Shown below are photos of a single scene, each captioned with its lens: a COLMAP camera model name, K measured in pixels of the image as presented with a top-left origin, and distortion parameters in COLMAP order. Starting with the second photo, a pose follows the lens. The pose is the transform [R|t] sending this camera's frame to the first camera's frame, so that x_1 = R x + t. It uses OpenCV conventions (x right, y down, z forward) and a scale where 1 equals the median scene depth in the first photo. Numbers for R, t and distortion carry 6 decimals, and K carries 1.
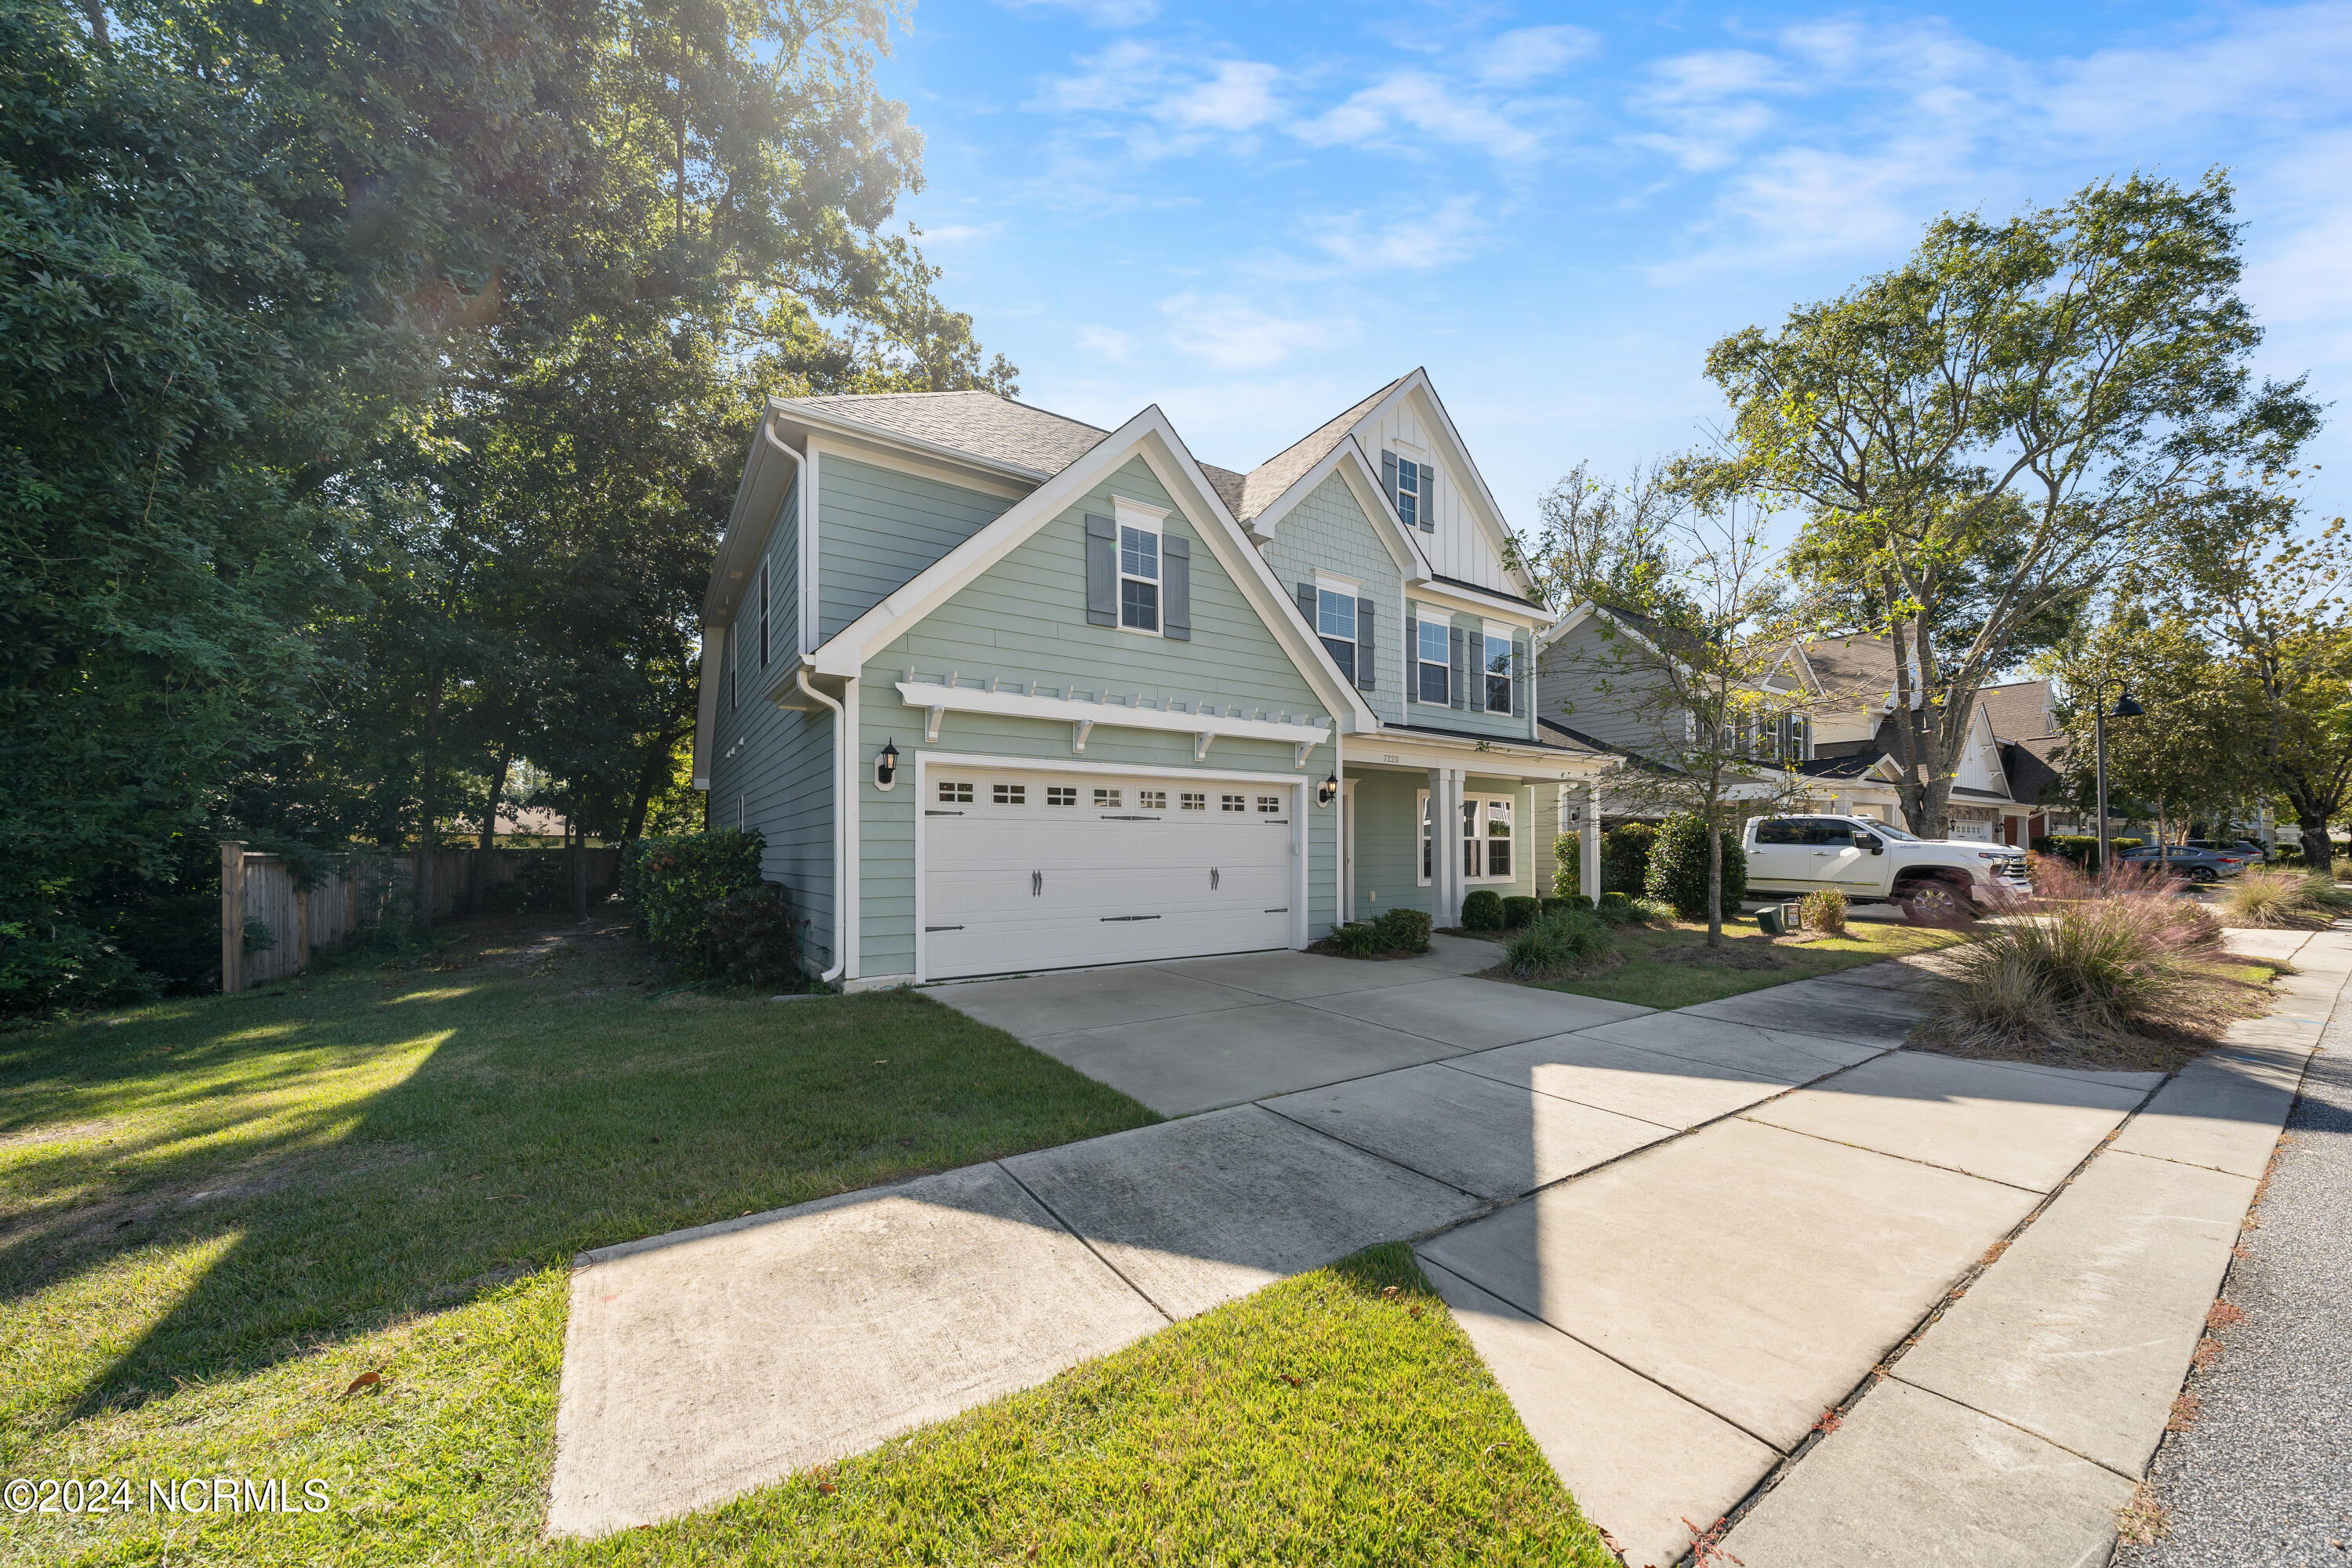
lens RADIAL K [[803.3, 0, 1174.0], [0, 803.3, 794.0], [0, 0, 1]] dist [0.001403, 0.000050]
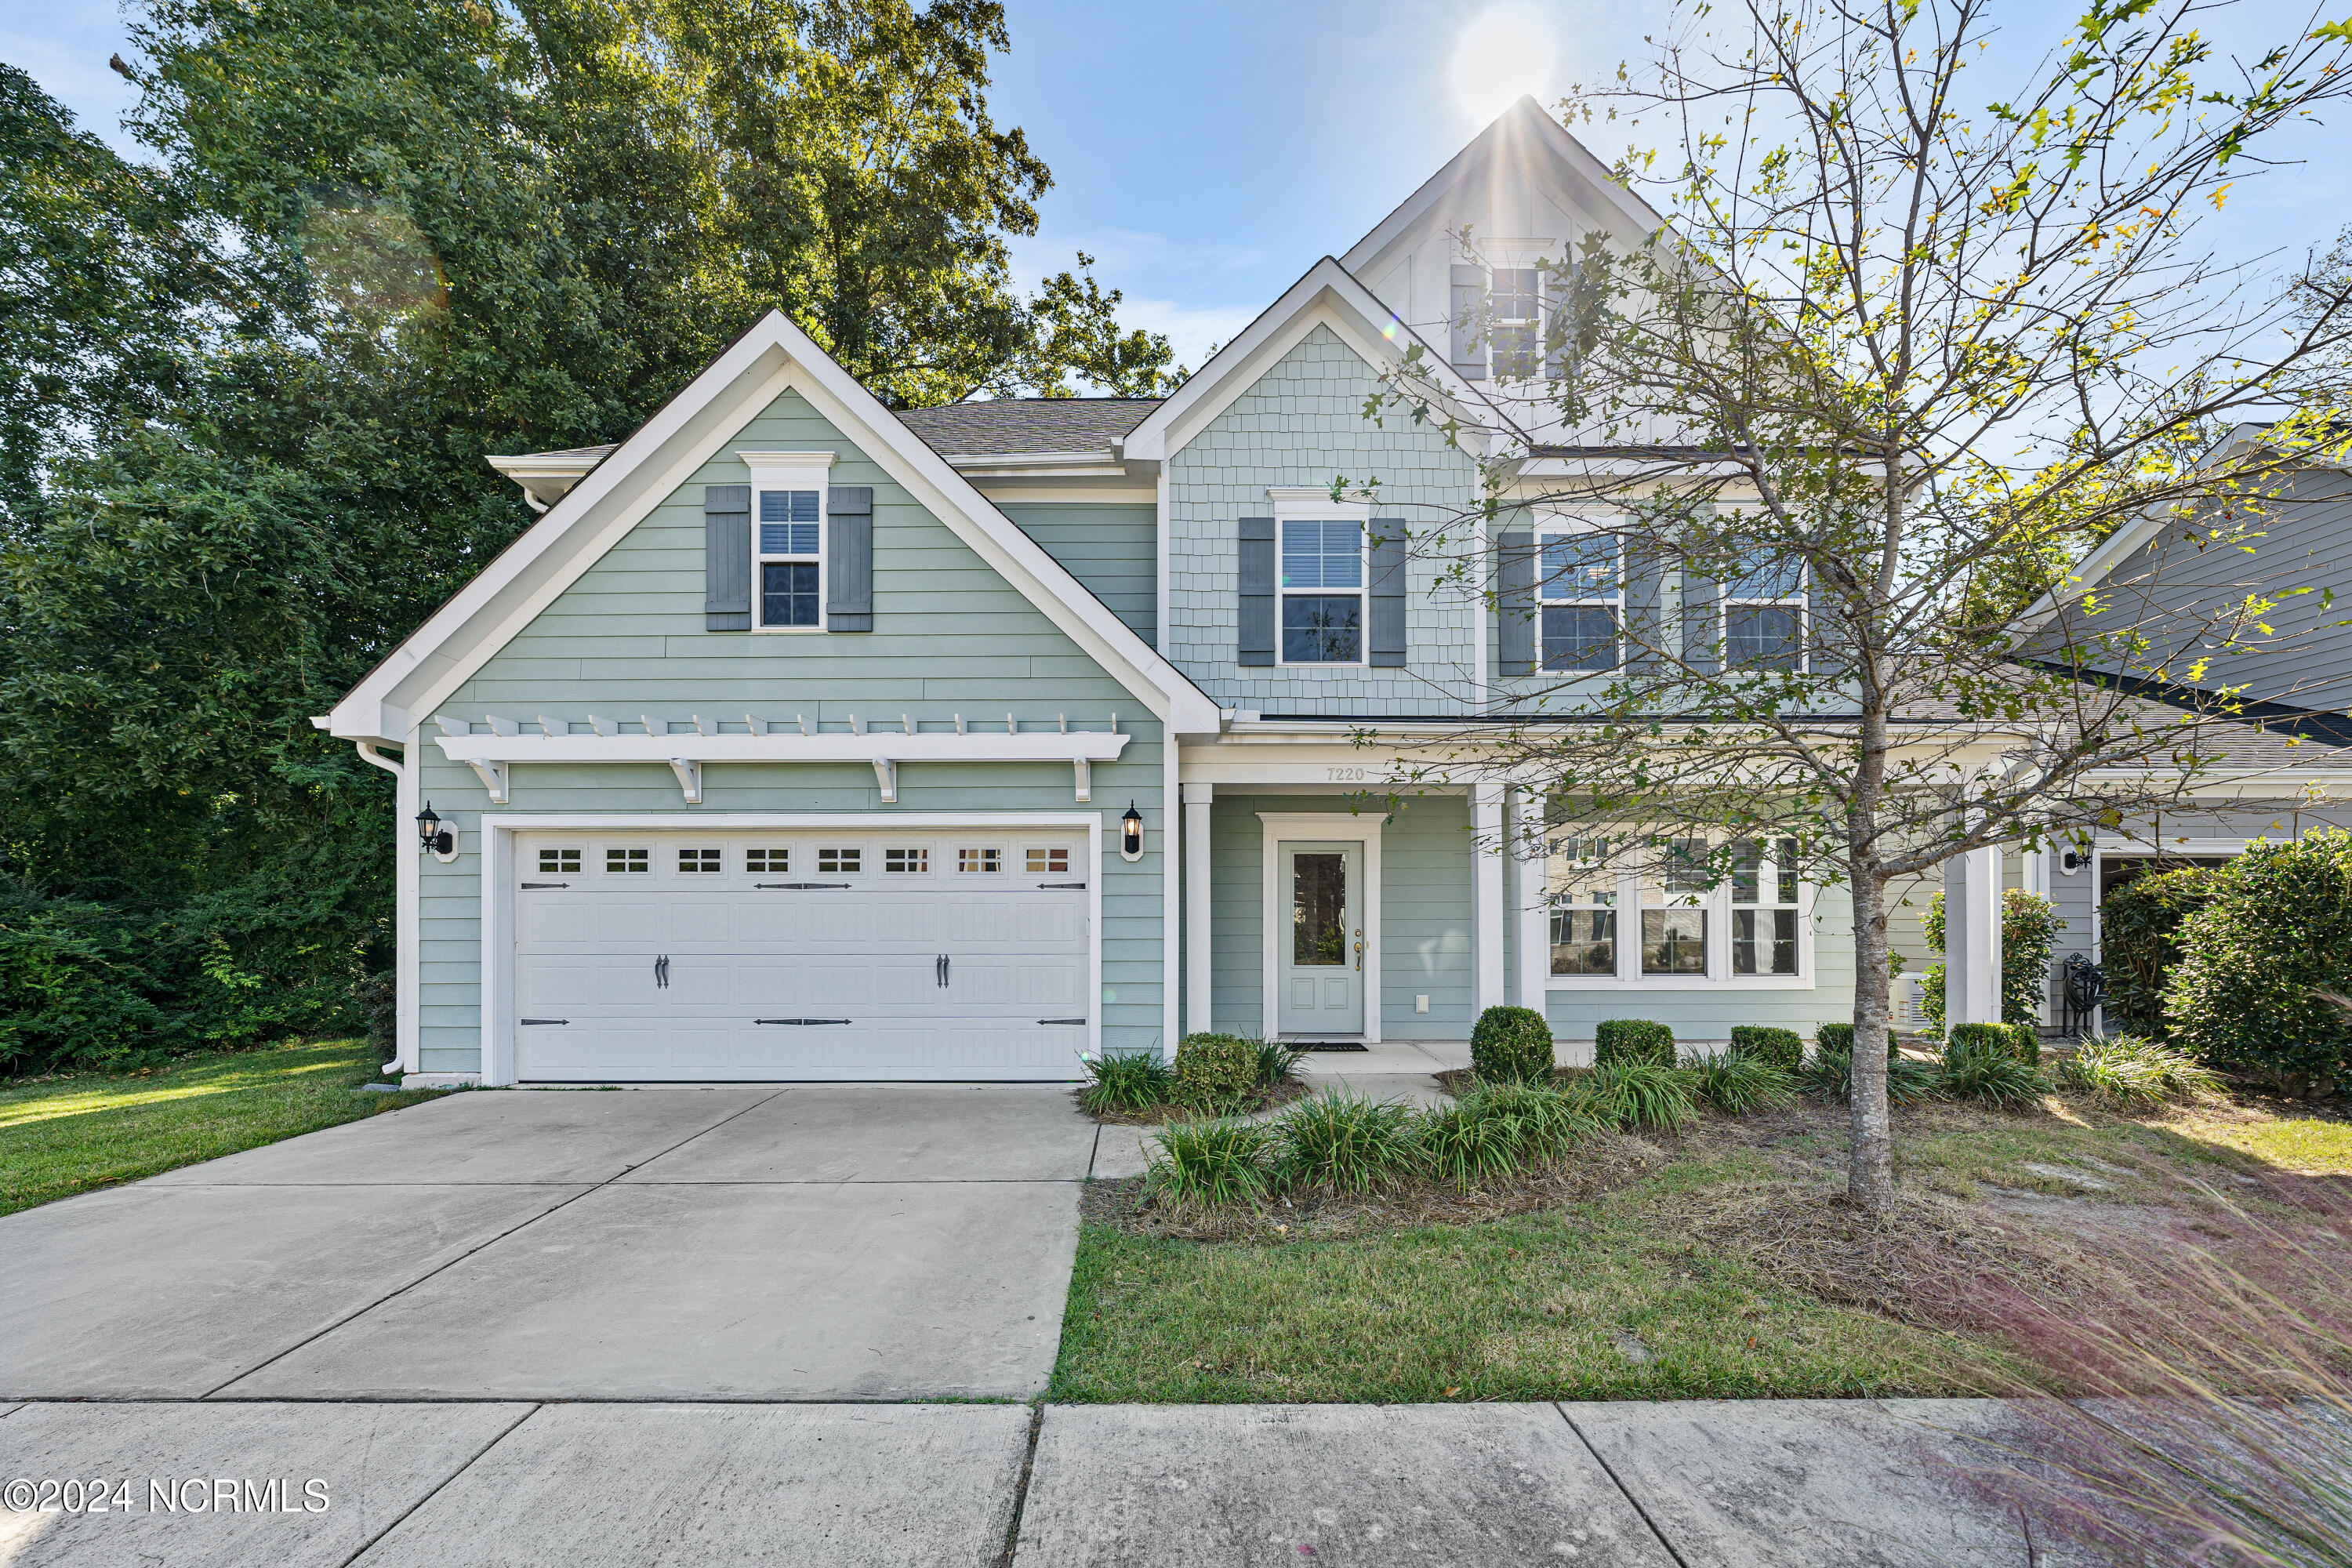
lens RADIAL K [[827.9, 0, 1171.8], [0, 827.9, 880.6], [0, 0, 1]] dist [-0.000087, 0.000007]
pose [[0.836579, -0.026577, -0.547201, 0.651042], [0.038182, 0.999222, 0.009843, 0.030571], [0.546513, -0.029128, 0.836944, 0.553473]]
